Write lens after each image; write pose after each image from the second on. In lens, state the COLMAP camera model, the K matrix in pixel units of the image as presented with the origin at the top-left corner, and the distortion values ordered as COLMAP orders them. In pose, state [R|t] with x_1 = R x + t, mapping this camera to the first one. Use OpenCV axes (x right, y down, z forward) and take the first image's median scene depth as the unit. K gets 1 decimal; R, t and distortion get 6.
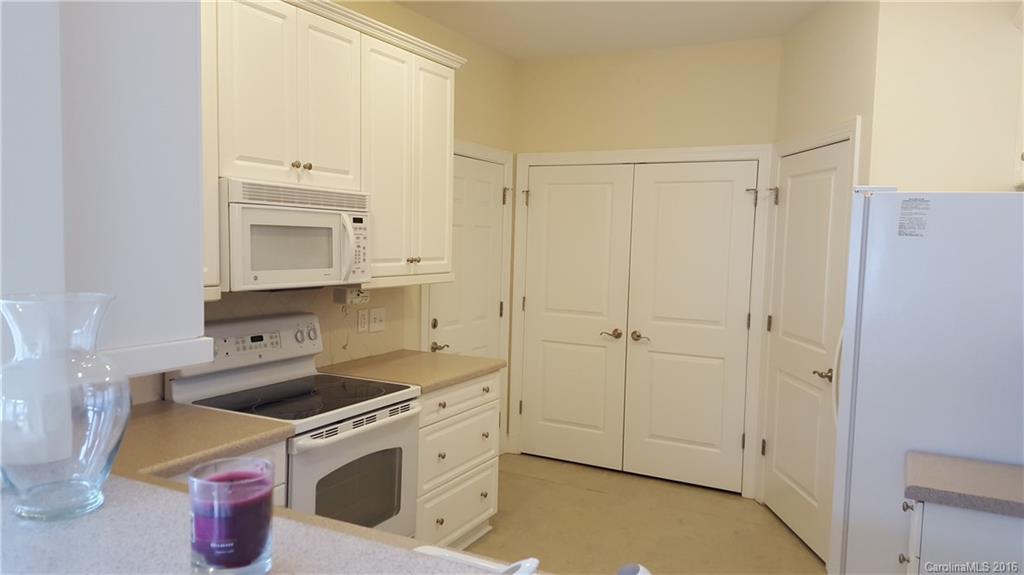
lens RADIAL K [[740.9, 0, 513.1], [0, 740.9, 289.0], [0, 0, 1]] dist [0.005104, 0.000822]
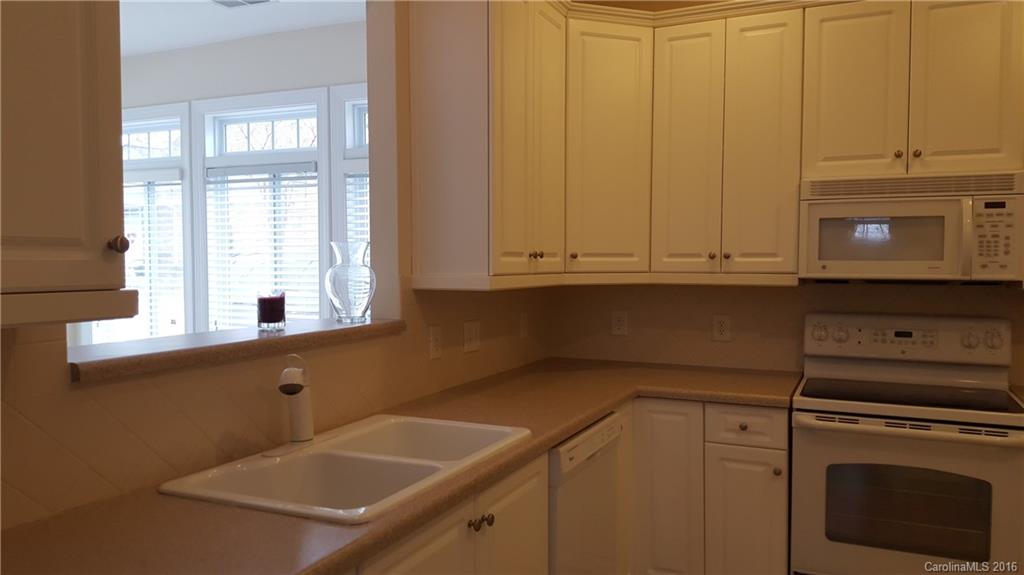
lens RADIAL K [[740.9, 0, 513.4], [0, 740.9, 289.0], [0, 0, 1]] dist [0.005104, 0.000822]
pose [[0.043296, 0.012981, -0.998978, 0.633446], [-0.071342, 0.997403, 0.009868, 0.034357], [0.996512, 0.070842, 0.044110, 0.437107]]
